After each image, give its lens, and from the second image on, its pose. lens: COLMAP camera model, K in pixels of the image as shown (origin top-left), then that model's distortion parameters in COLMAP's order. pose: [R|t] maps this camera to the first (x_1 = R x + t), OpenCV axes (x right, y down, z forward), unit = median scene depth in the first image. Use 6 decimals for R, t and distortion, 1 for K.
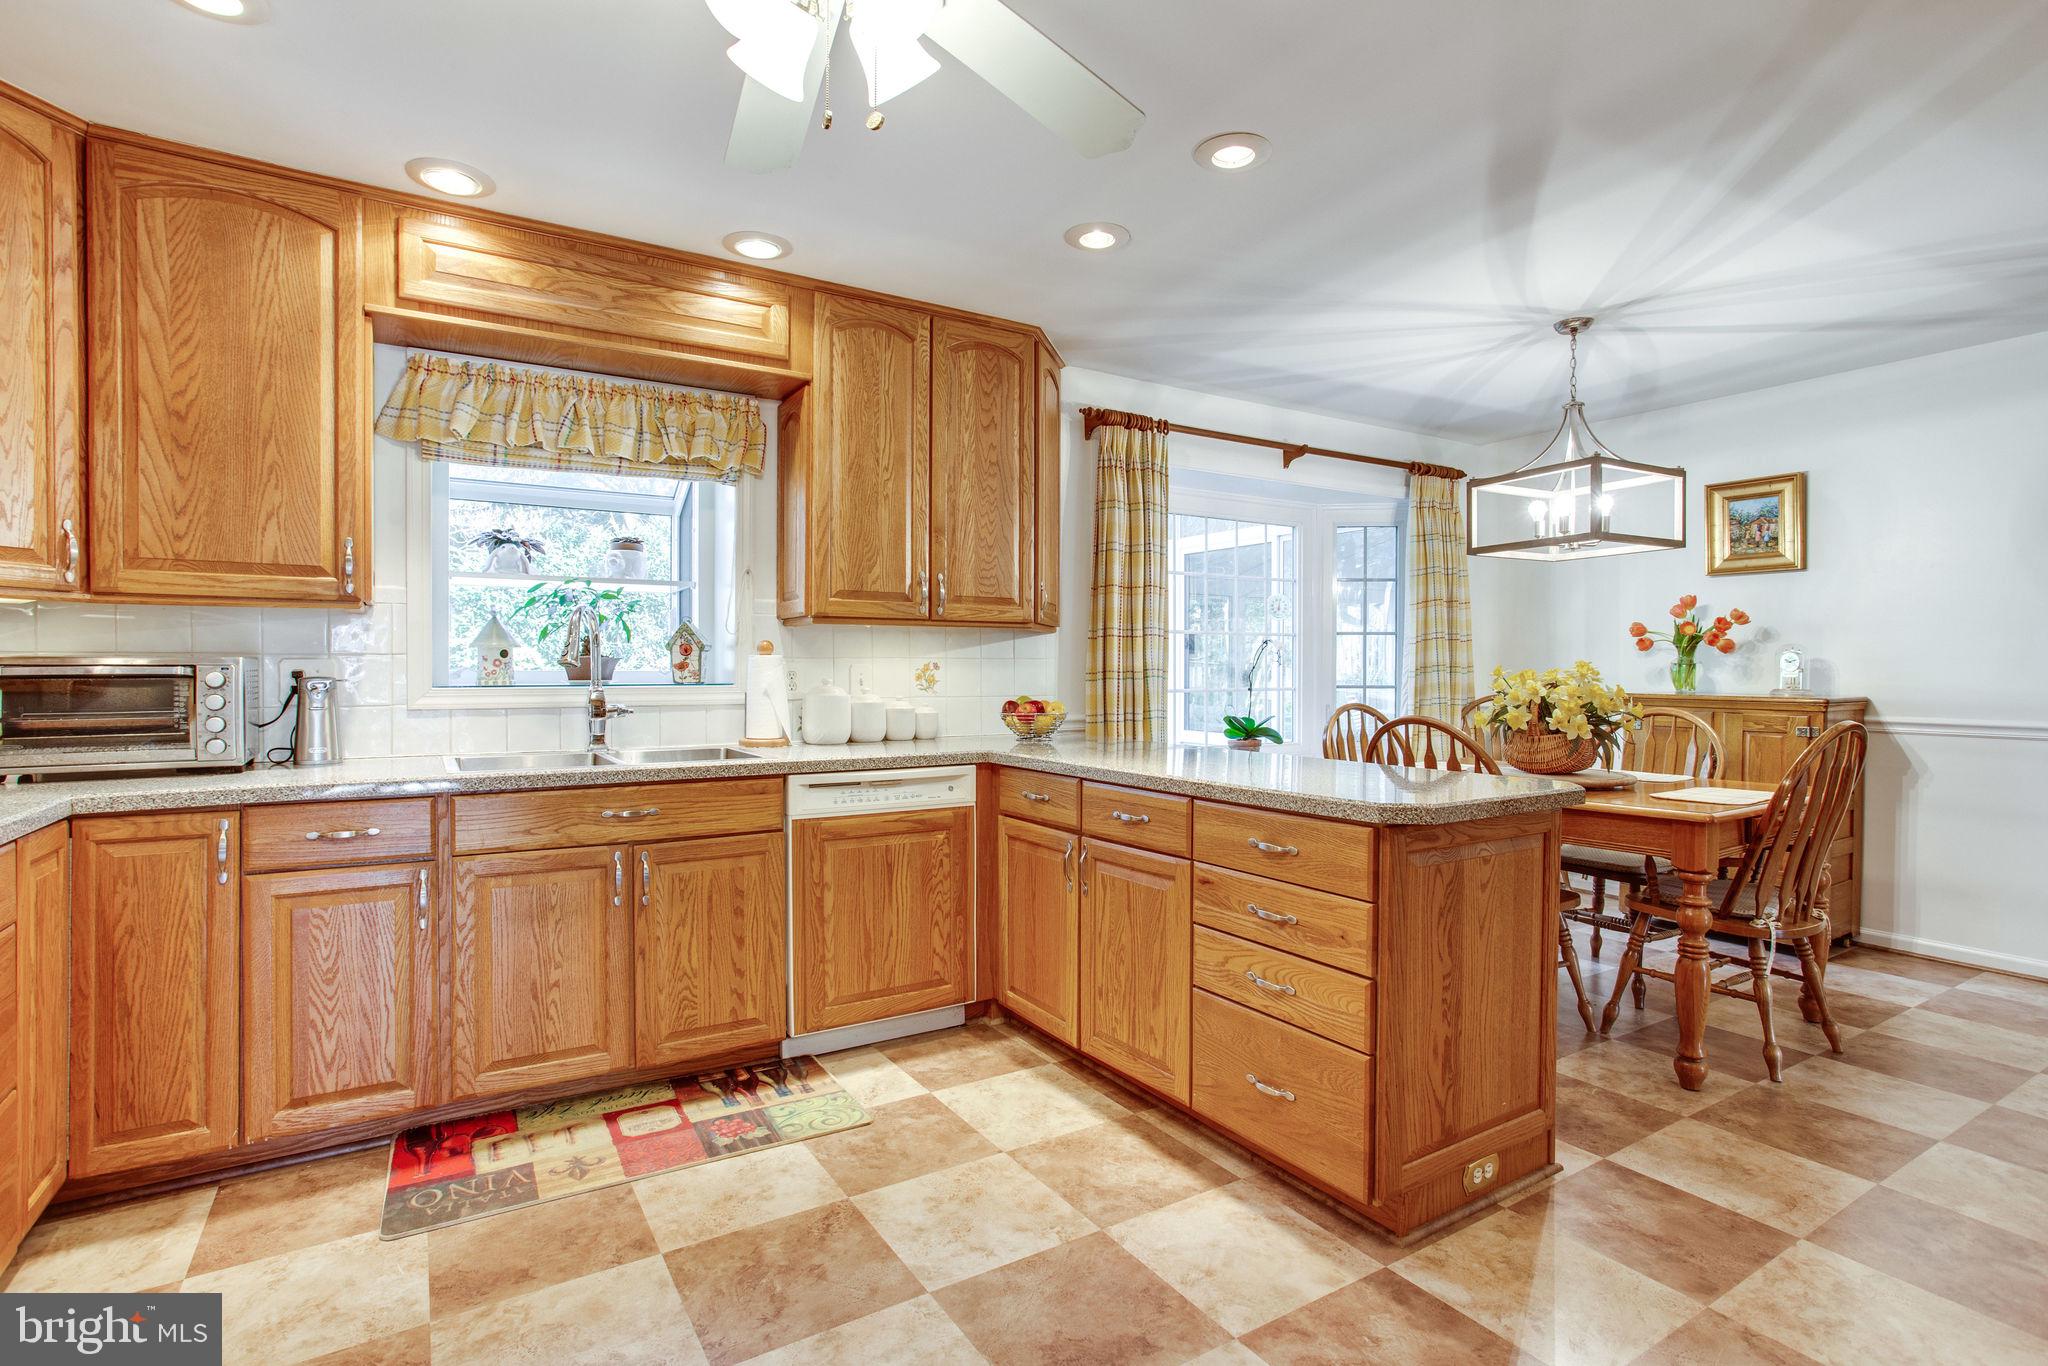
lens RADIAL K [[988.6, 0, 1056.7], [0, 988.6, 680.9], [0, 0, 1]] dist [-0.038717, 0.020036]
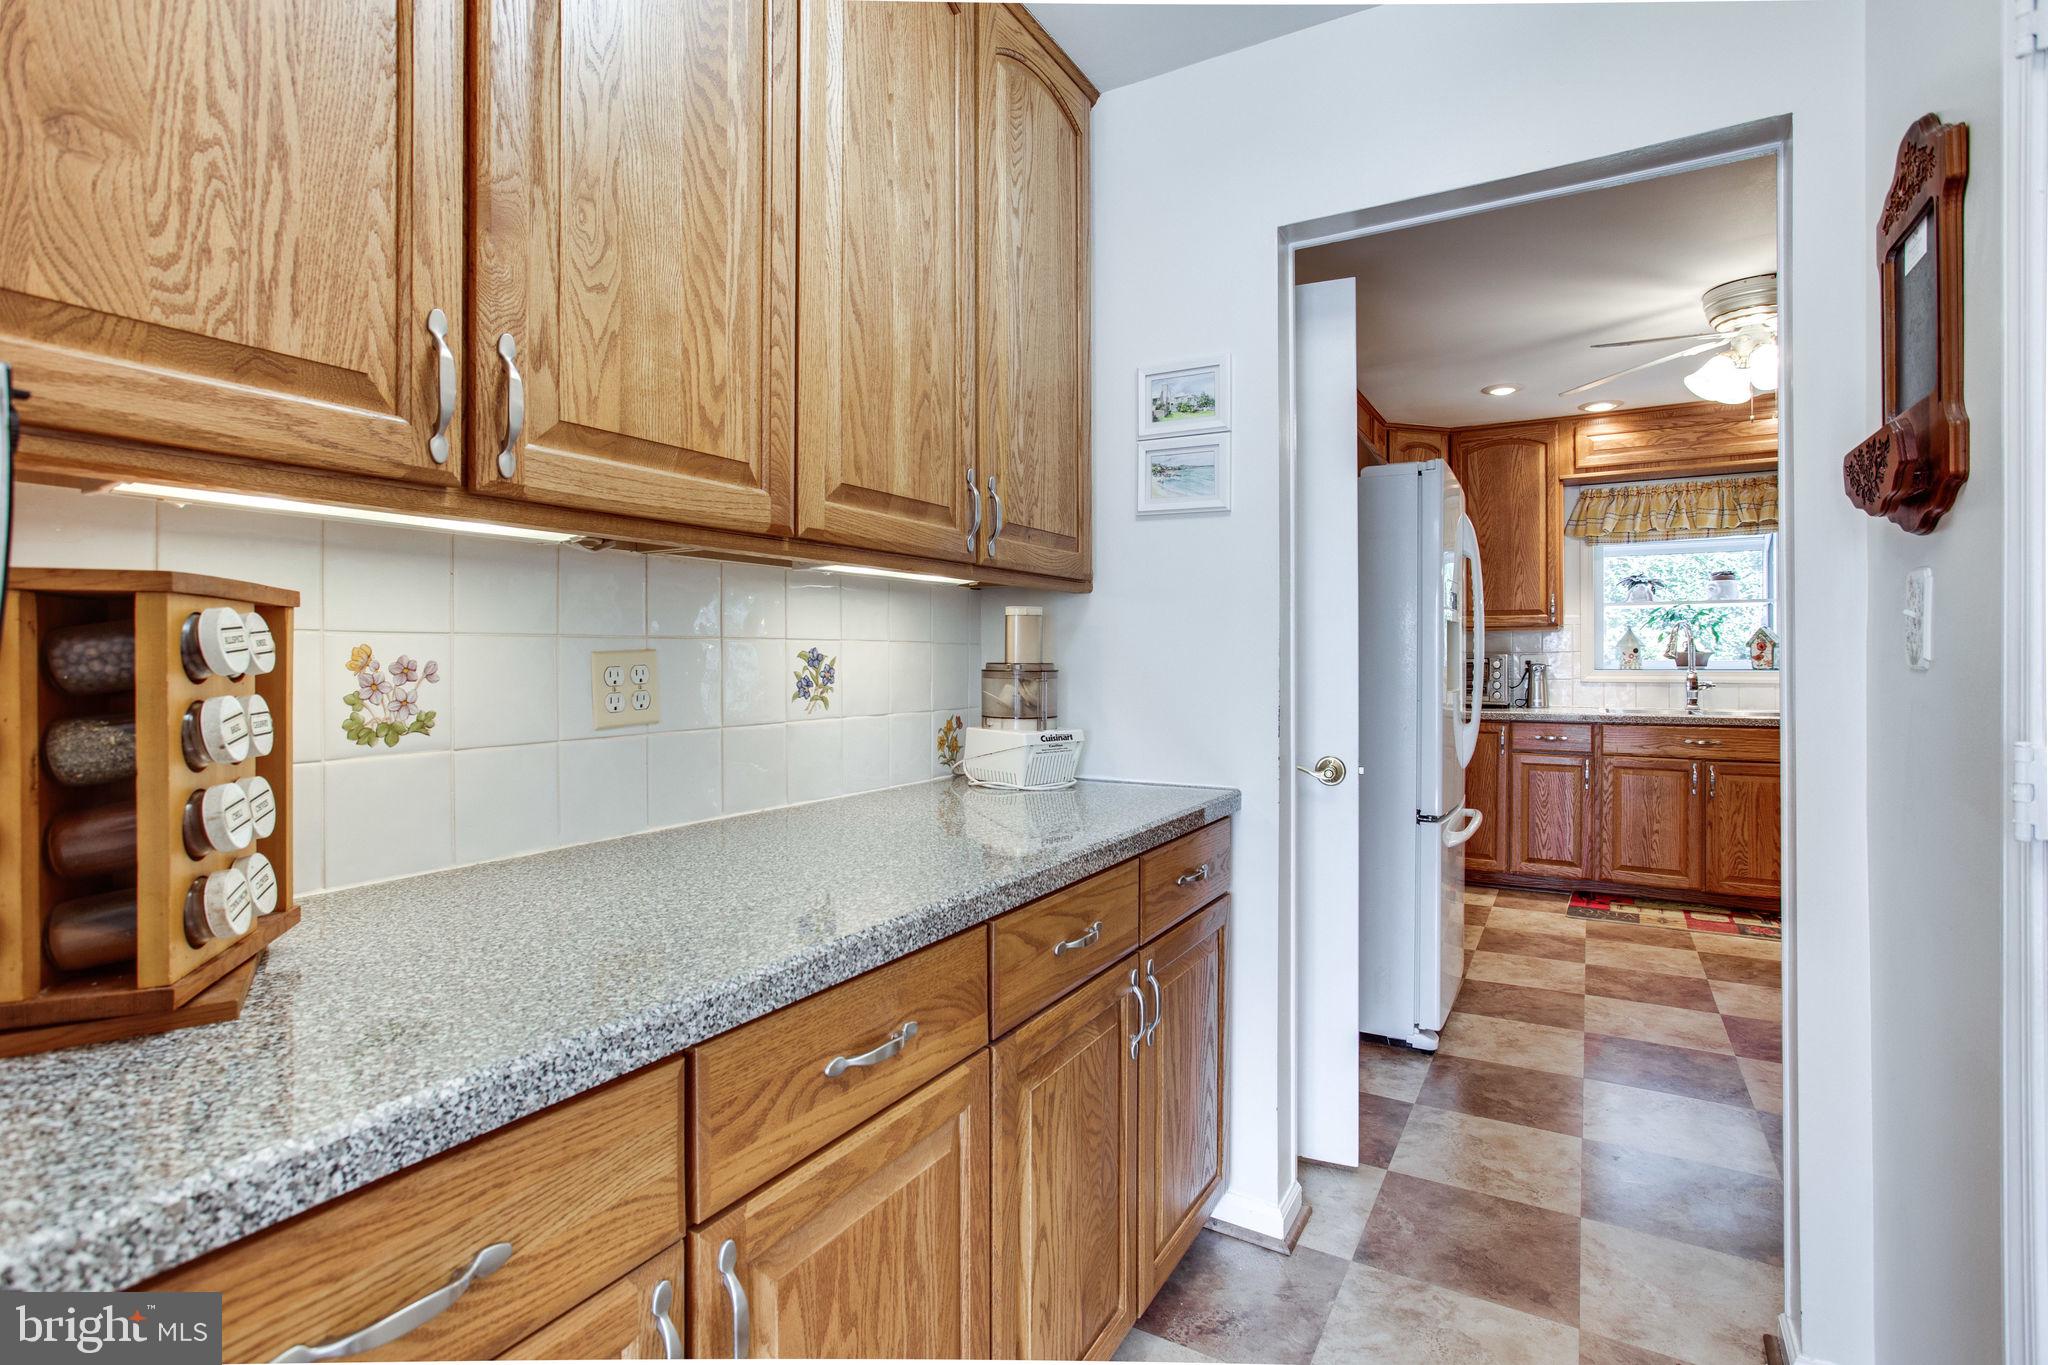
lens RADIAL K [[1007.5, 0, 1027.7], [0, 1007.5, 655.2], [0, 0, 1]] dist [-0.025848, 0.019750]
pose [[0.457349, -0.006171, -0.889266, 0.543172], [-0.008148, 0.999905, -0.011129, 0.008630], [0.889250, 0.012336, 0.457255, -0.800908]]
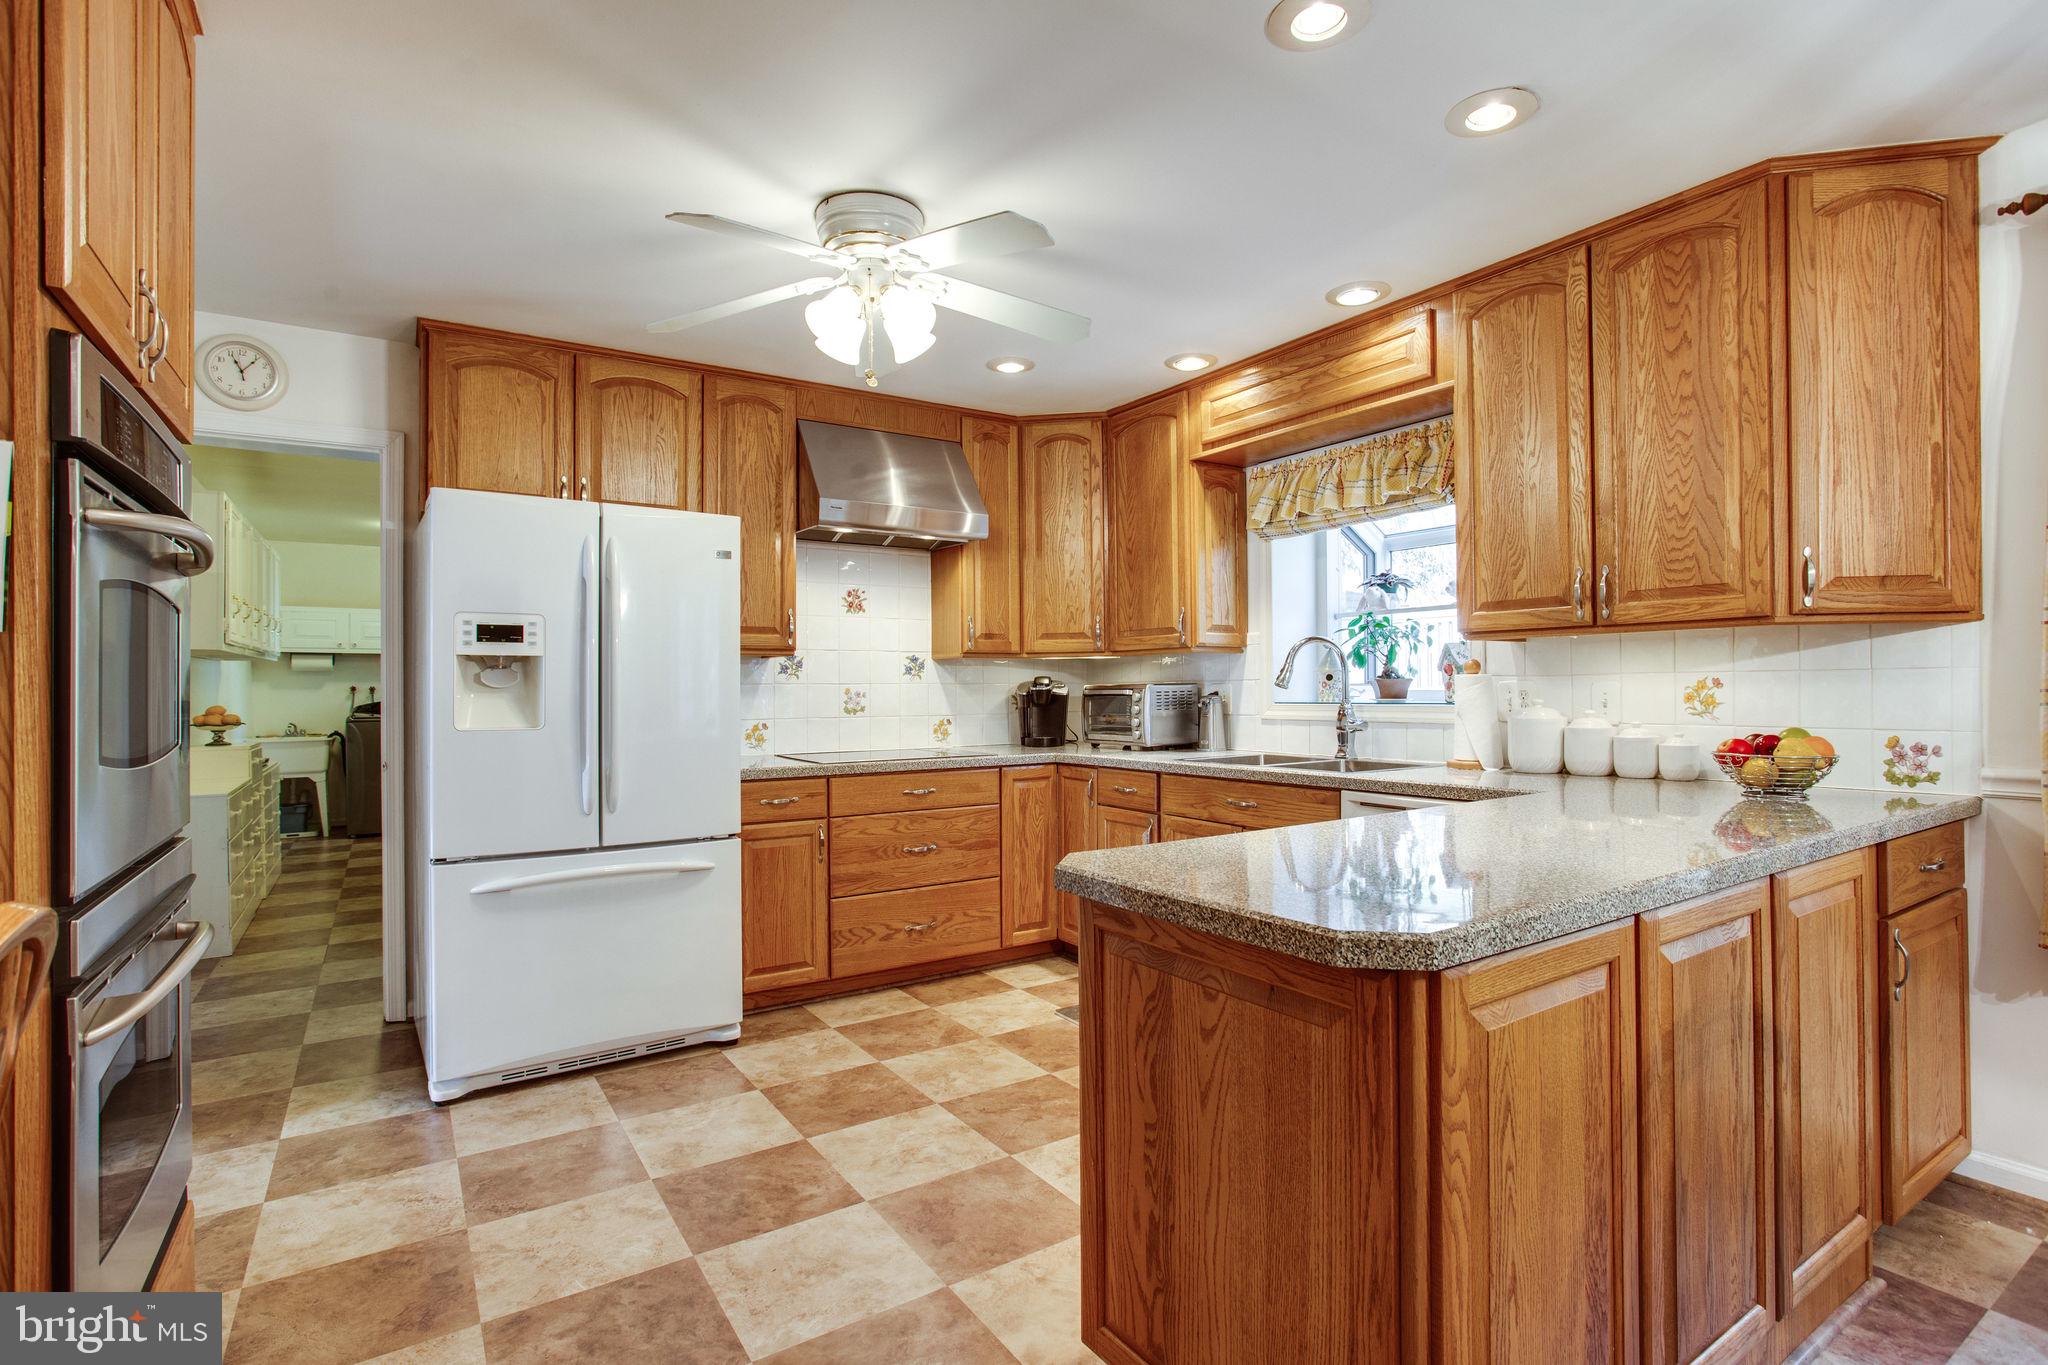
lens RADIAL K [[1009.5, 0, 1012.7], [0, 1009.5, 682.8], [0, 0, 1]] dist [-0.062585, 0.040286]
pose [[-0.003273, -0.007908, -0.999963, 0.801055], [-0.003589, 0.999962, -0.007897, -0.009704], [0.999988, 0.003564, -0.003302, 0.643710]]
